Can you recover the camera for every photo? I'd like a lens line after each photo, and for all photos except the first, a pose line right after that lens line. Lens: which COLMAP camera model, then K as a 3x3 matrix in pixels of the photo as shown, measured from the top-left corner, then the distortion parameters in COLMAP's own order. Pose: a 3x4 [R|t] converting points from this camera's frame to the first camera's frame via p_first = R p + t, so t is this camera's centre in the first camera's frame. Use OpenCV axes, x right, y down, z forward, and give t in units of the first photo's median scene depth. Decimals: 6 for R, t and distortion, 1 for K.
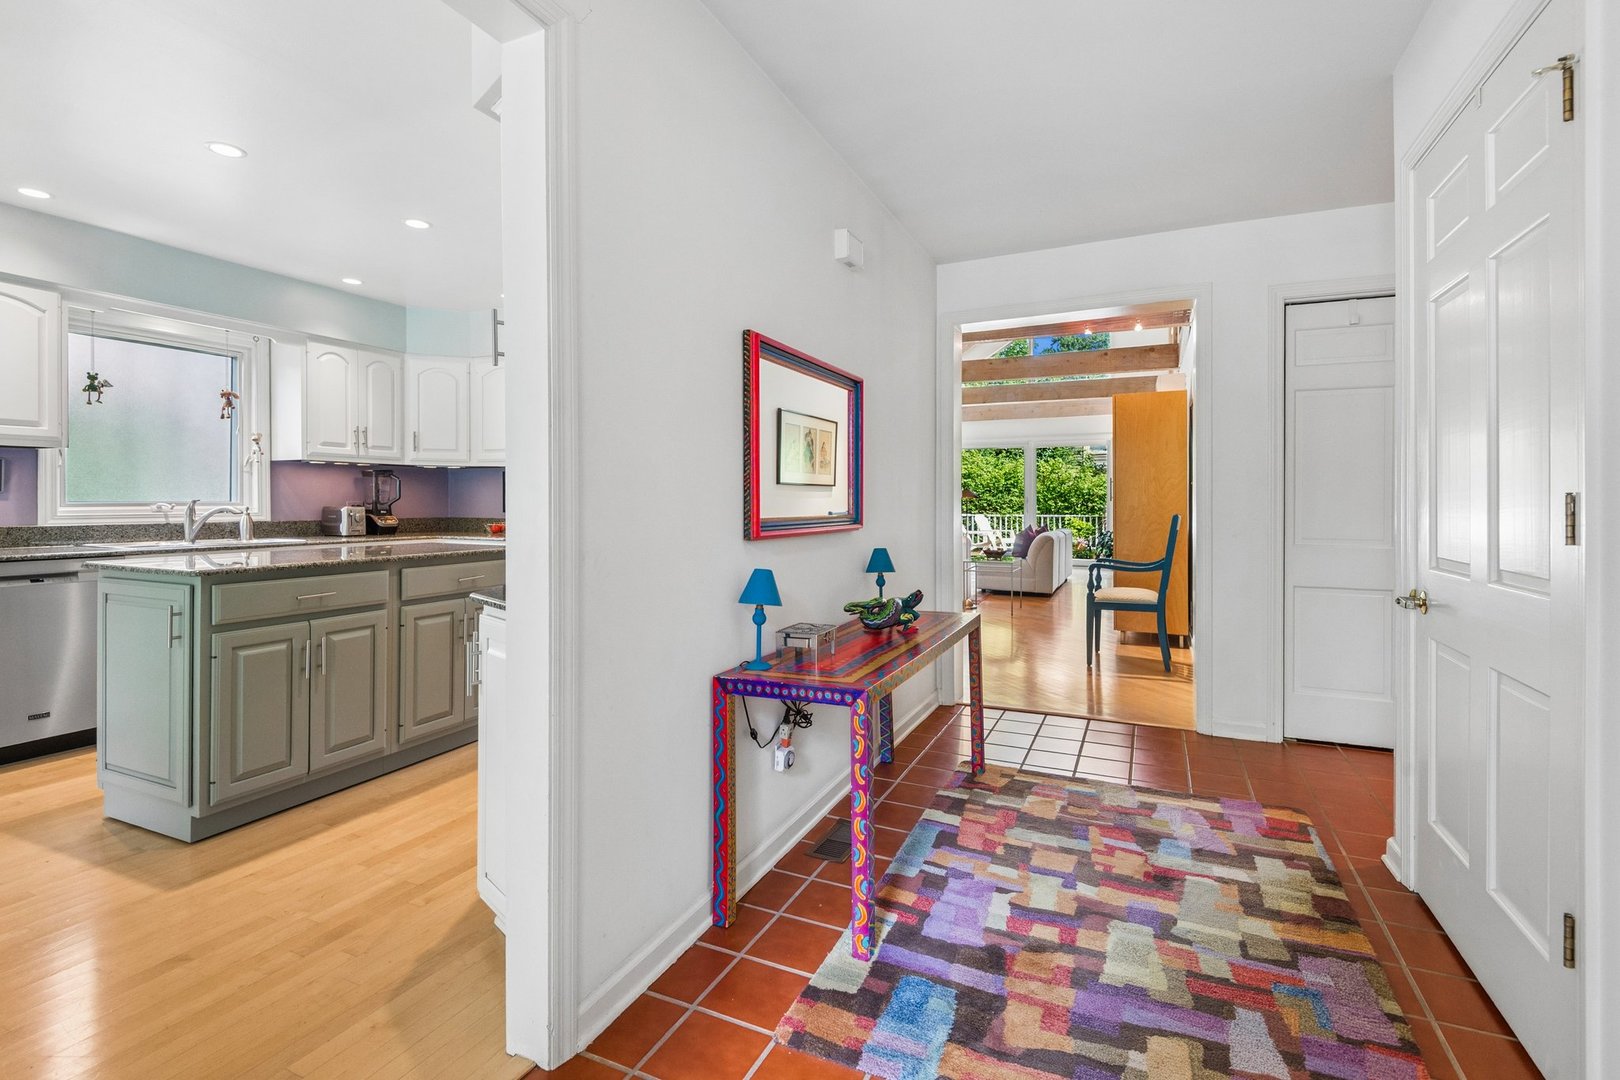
lens RADIAL K [[758.7, 0, 802.0], [0, 758.7, 512.5], [0, 0, 1]] dist [-0.005101, -0.001967]
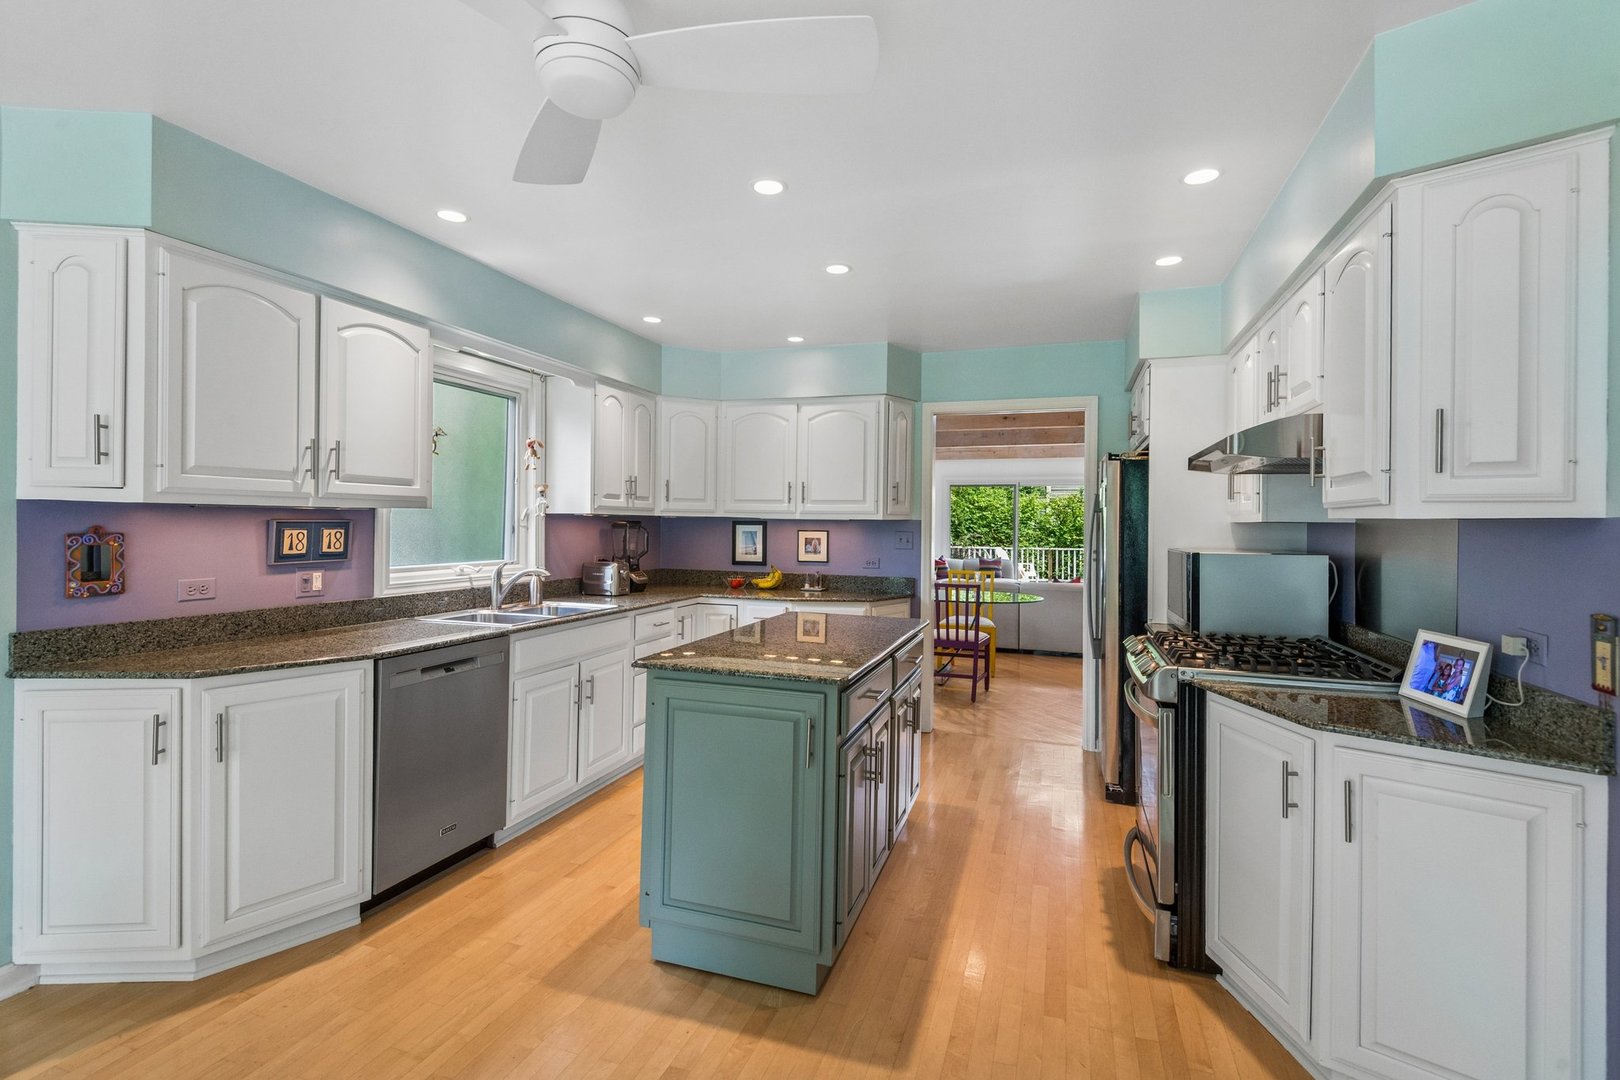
lens RADIAL K [[758.7, 0, 805.4], [0, 758.7, 530.4], [0, 0, 1]] dist [-0.005101, -0.001967]
pose [[0.996639, 0.006122, 0.081689, -0.468151], [-0.005382, 0.999942, -0.009276, -0.042071], [-0.081741, 0.008805, 0.996615, 0.074397]]
